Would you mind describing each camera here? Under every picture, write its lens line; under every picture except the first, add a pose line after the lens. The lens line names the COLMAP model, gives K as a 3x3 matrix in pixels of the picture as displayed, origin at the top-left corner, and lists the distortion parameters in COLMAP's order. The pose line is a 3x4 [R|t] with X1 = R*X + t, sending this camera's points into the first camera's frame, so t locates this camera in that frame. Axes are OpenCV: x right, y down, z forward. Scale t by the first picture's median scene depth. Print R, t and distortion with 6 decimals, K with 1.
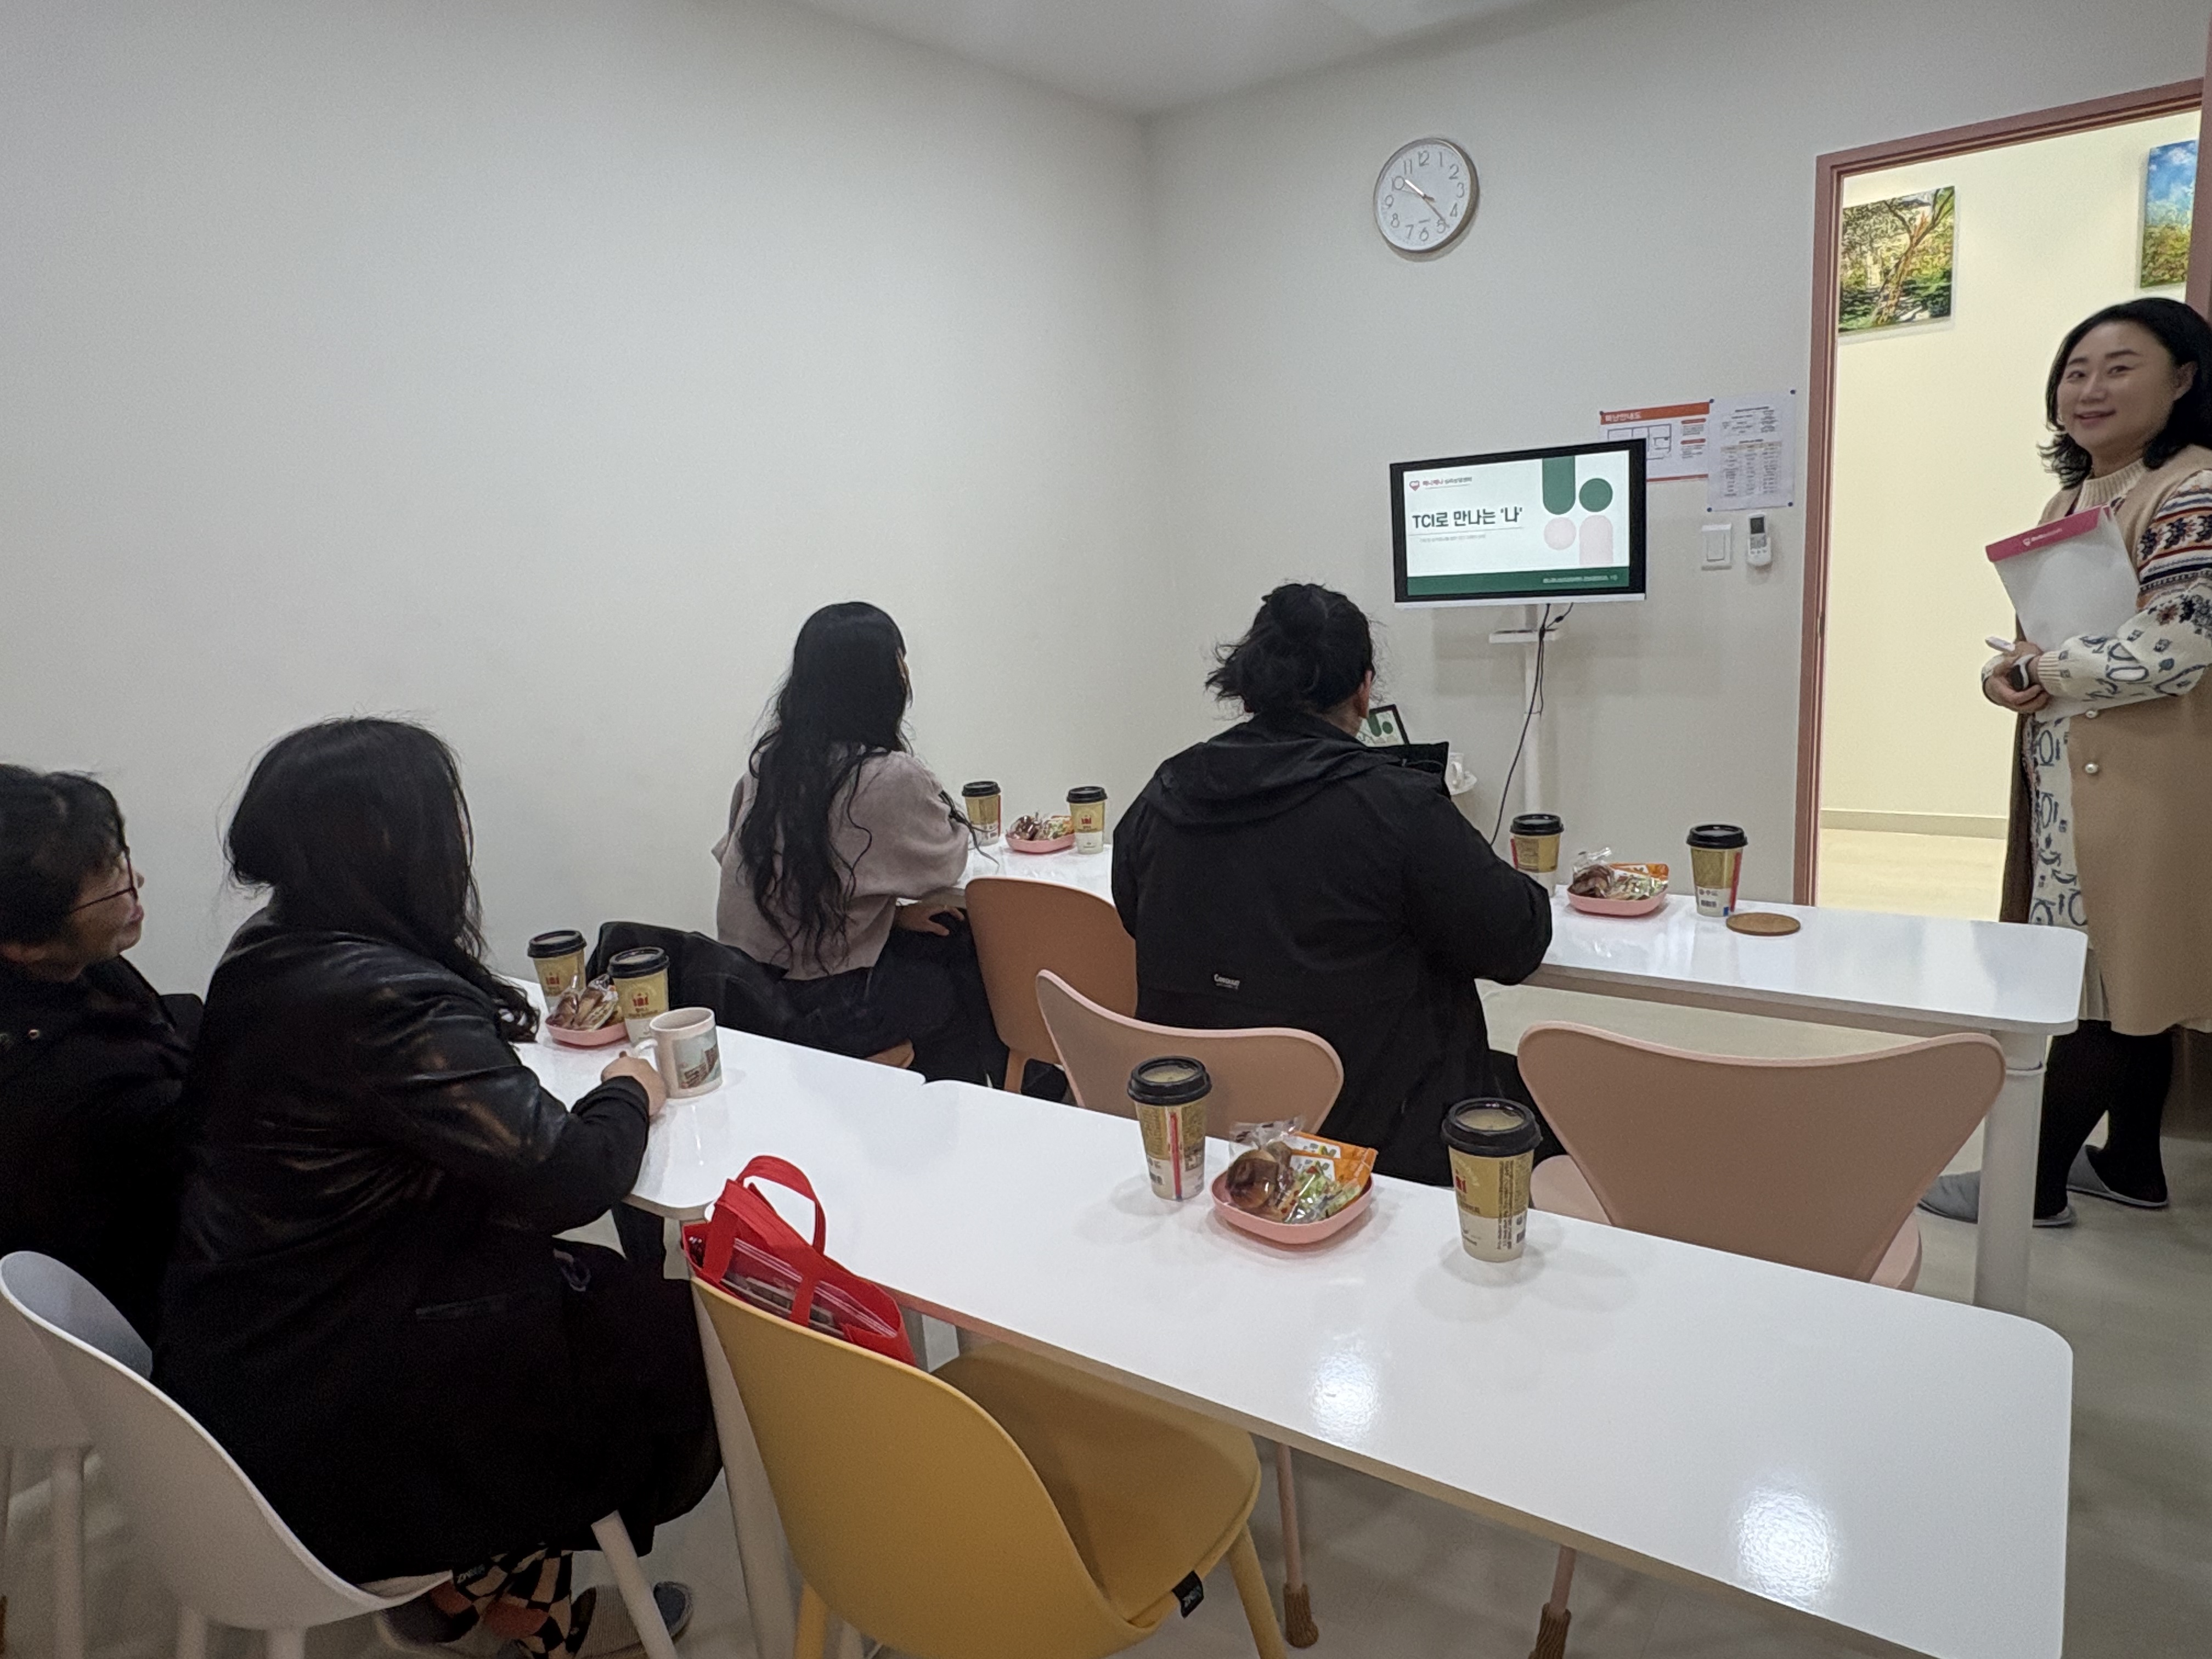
lens RADIAL K [[1376.9, 0, 1106.0], [0, 1376.9, 829.5], [0, 0, 1]] dist [0.009054, 0.001150]
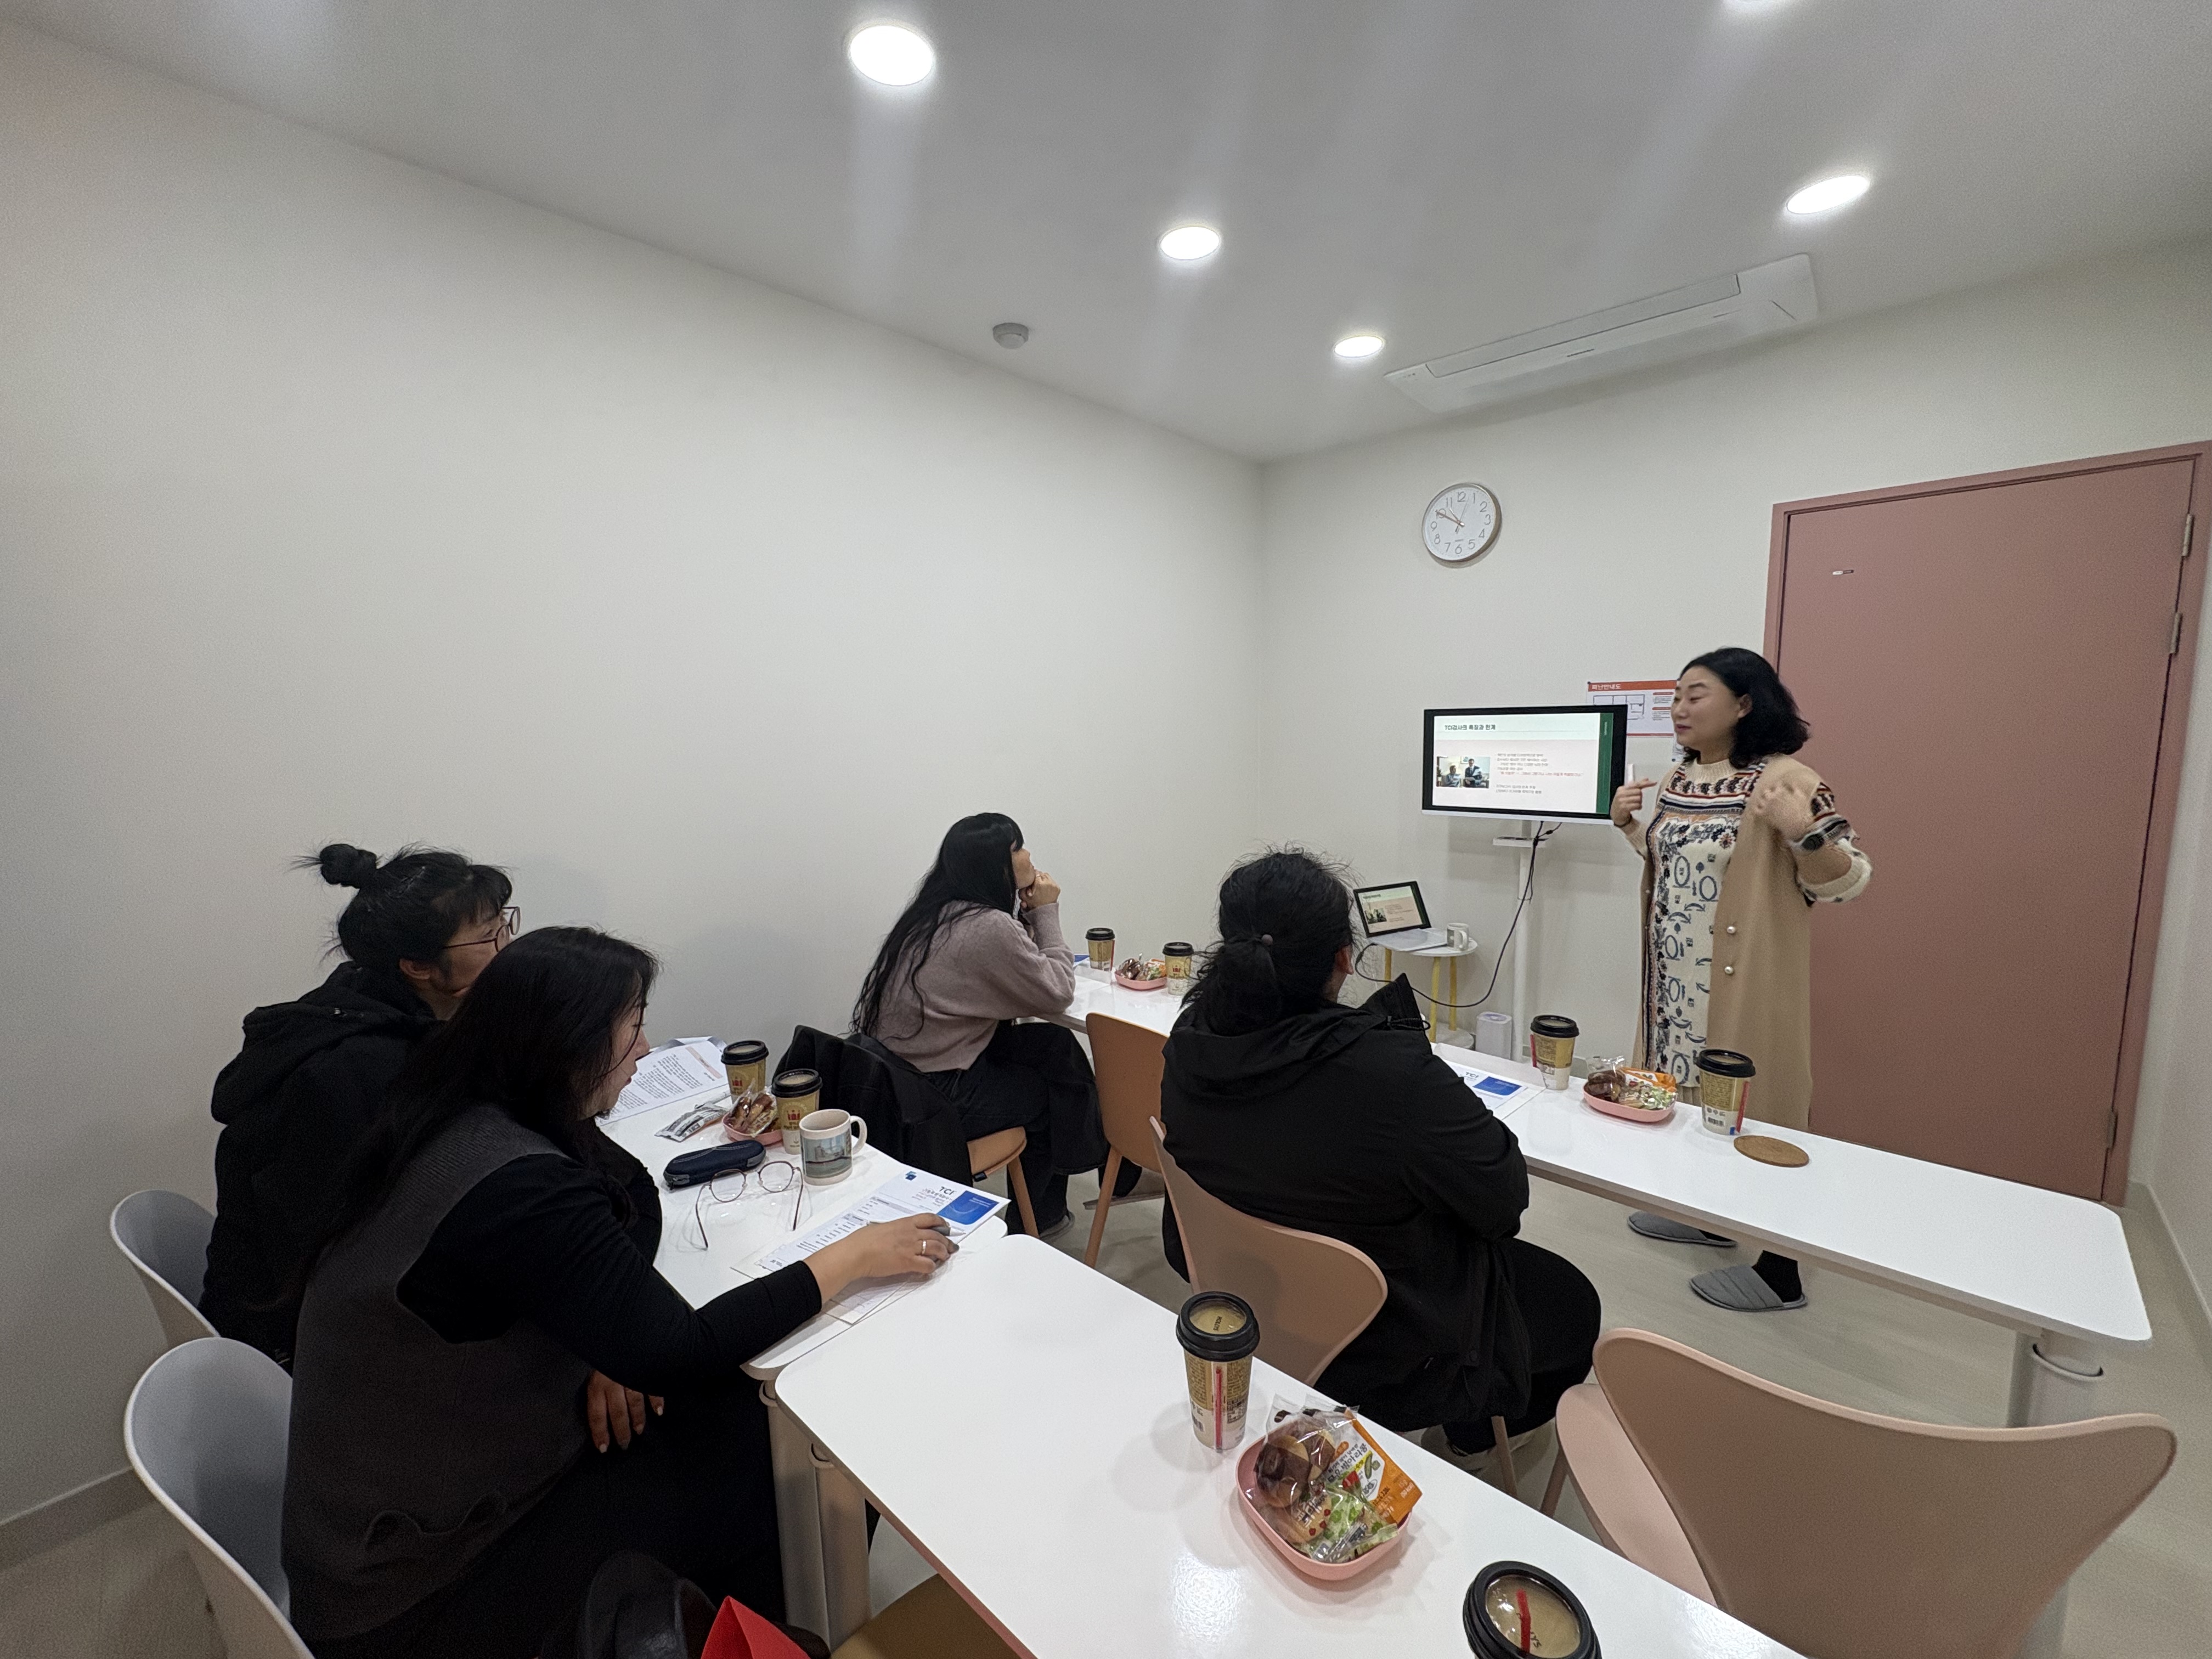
lens RADIAL K [[895.5, 0, 1106.0], [0, 895.5, 829.5], [0, 0, 1]] dist [-0.000150, 0.000019]
pose [[0.990533, 0.076961, -0.113672, 0.005356], [-0.087875, 0.991654, -0.094346, -0.051509], [0.105462, 0.103442, 0.989029, 0.144580]]
